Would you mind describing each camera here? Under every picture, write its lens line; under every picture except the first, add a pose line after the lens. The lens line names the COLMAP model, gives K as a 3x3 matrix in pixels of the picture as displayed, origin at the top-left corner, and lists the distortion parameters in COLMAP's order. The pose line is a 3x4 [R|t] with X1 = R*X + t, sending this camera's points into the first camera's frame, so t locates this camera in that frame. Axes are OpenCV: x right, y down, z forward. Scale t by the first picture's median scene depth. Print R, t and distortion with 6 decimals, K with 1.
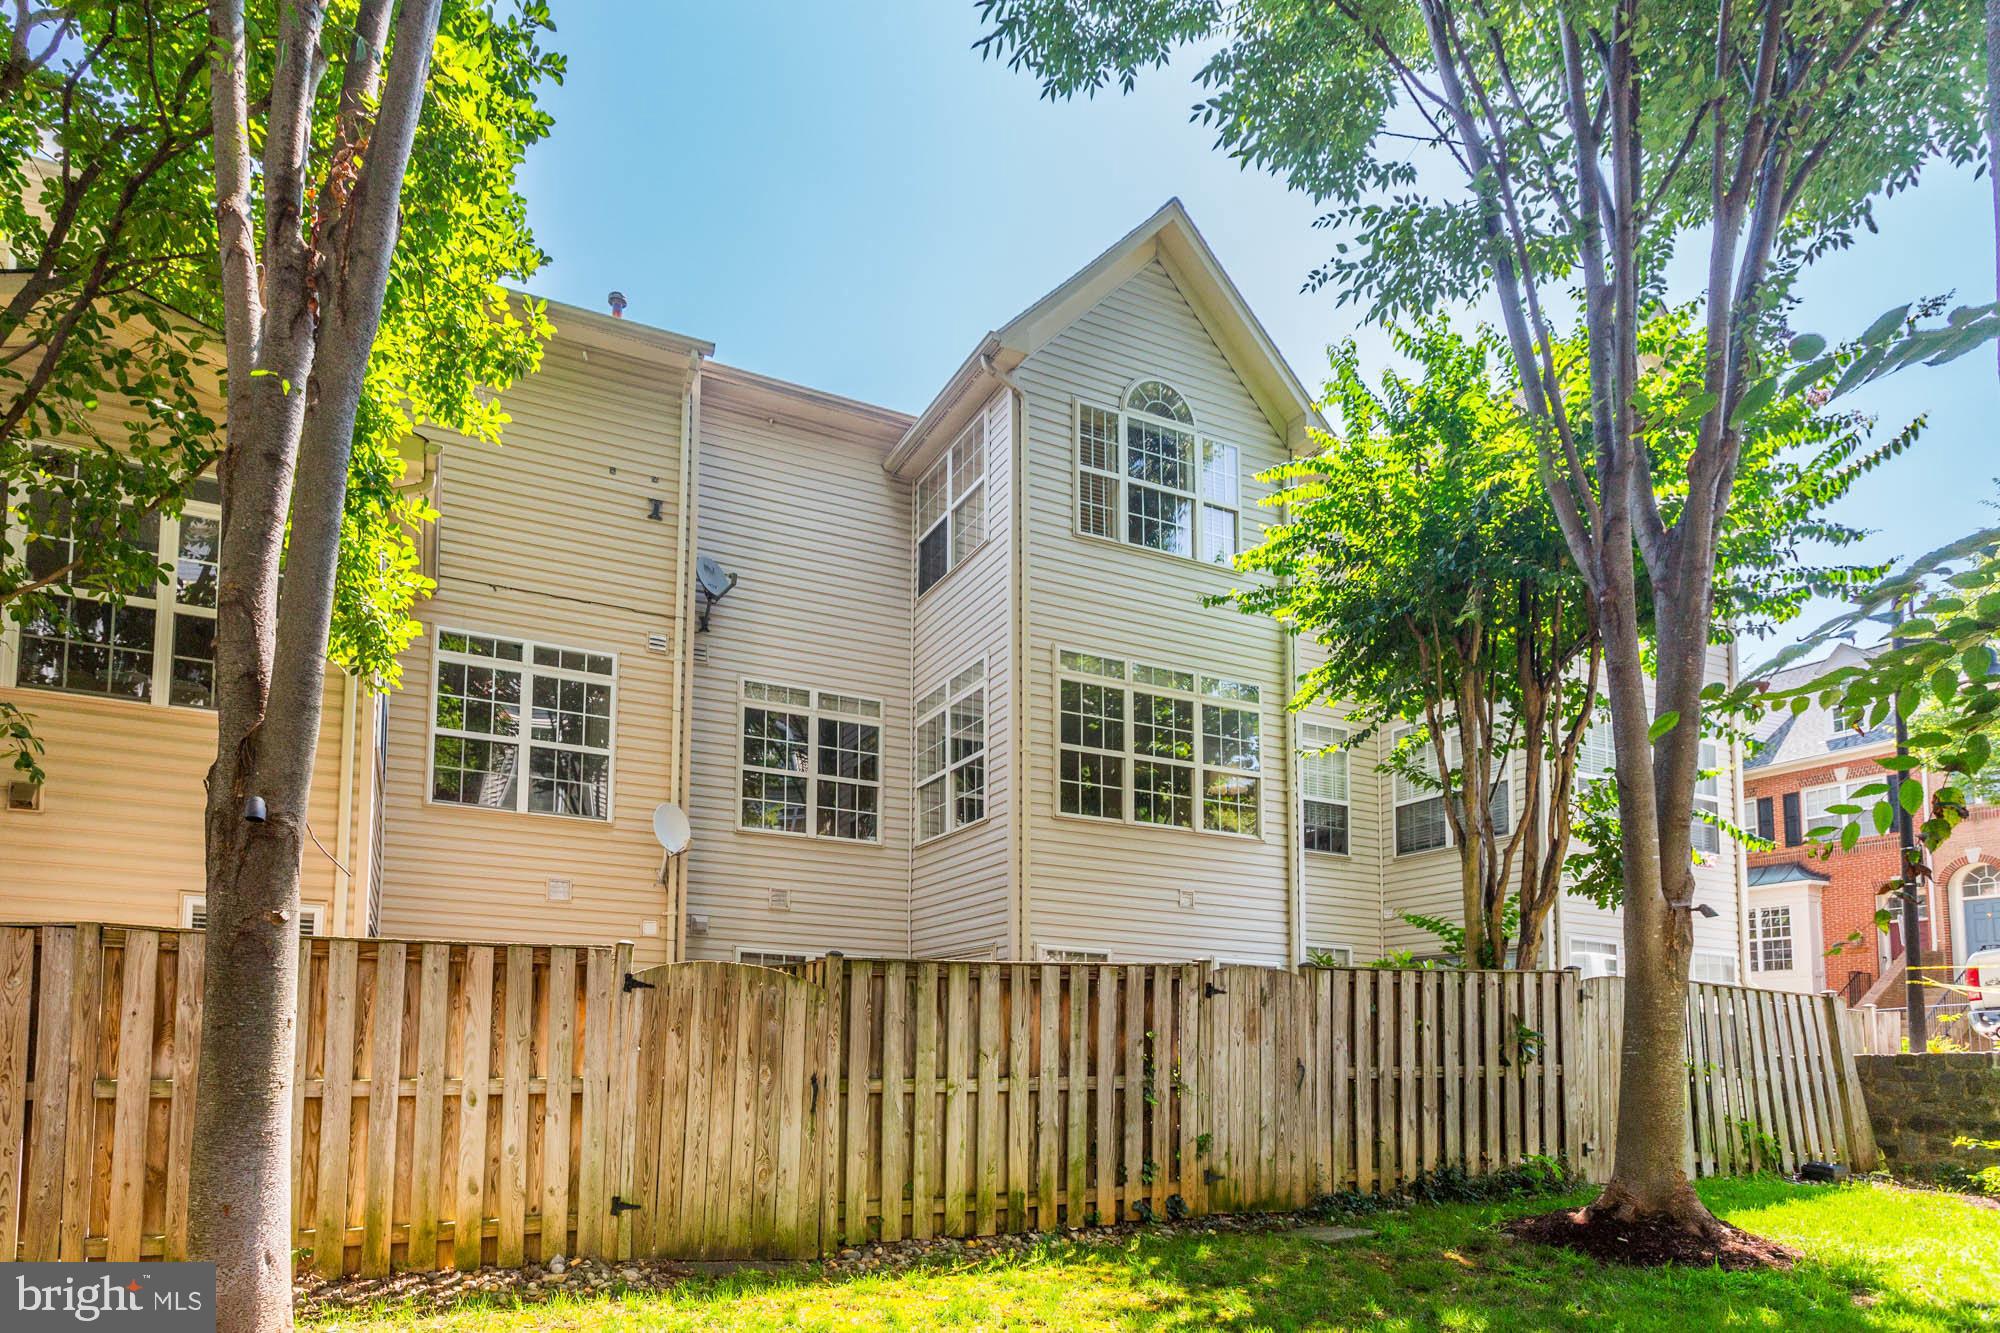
lens RADIAL K [[983.6, 0, 908.1], [0, 983.6, 656.1], [0, 0, 1]] dist [0.005451, 0.001026]
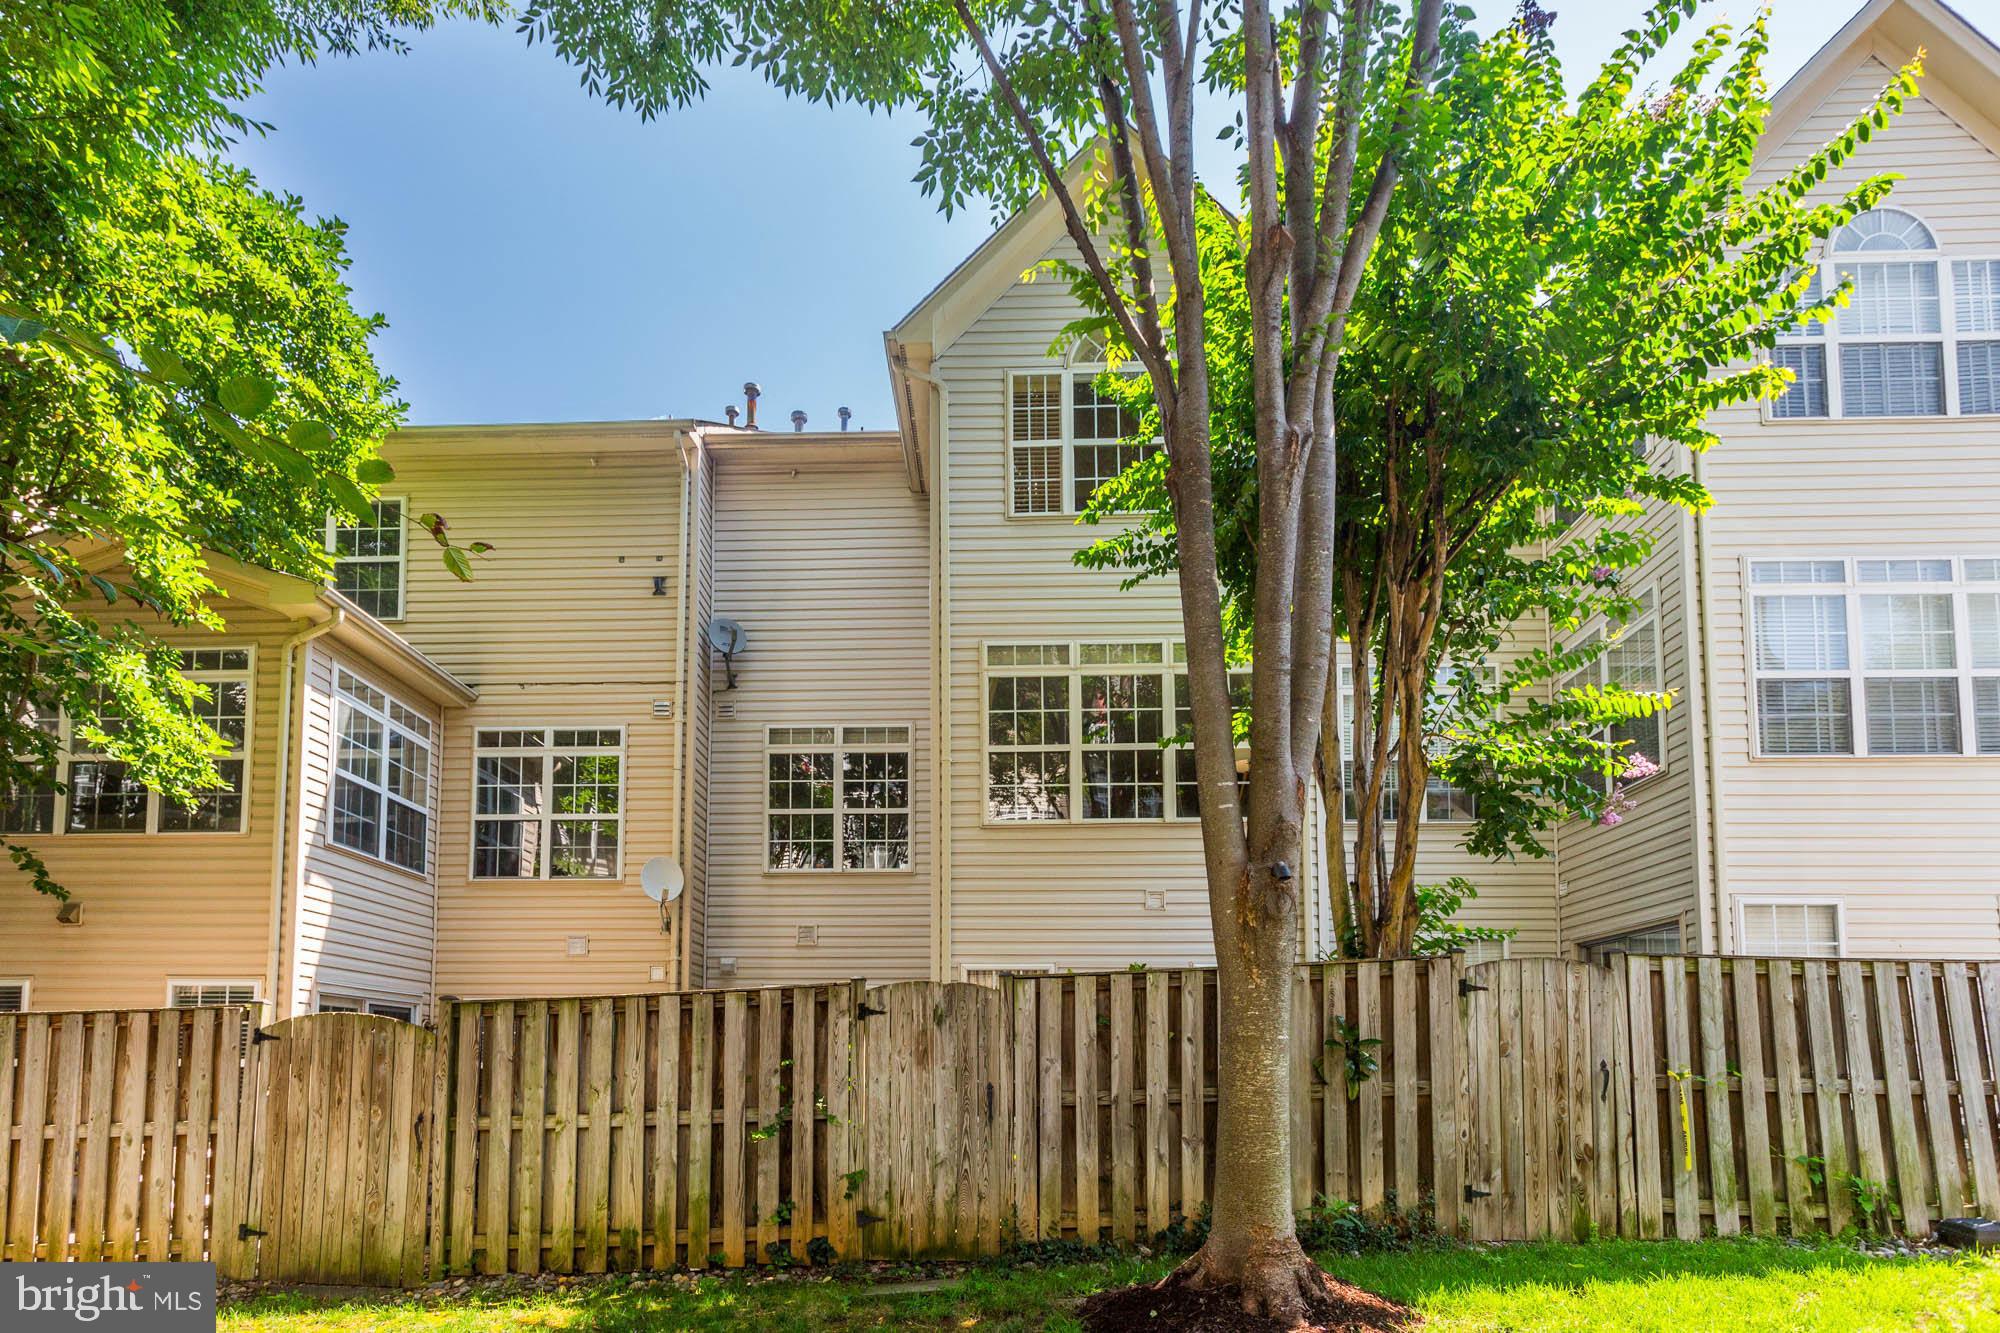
lens RADIAL K [[983.6, 0, 944.0], [0, 983.6, 690.8], [0, 0, 1]] dist [0.005451, 0.001026]
pose [[0.912740, -0.172364, -0.370401, 0.763481], [0.174900, 0.984216, -0.027012, 0.089340], [0.369210, -0.040129, 0.928479, 0.206002]]
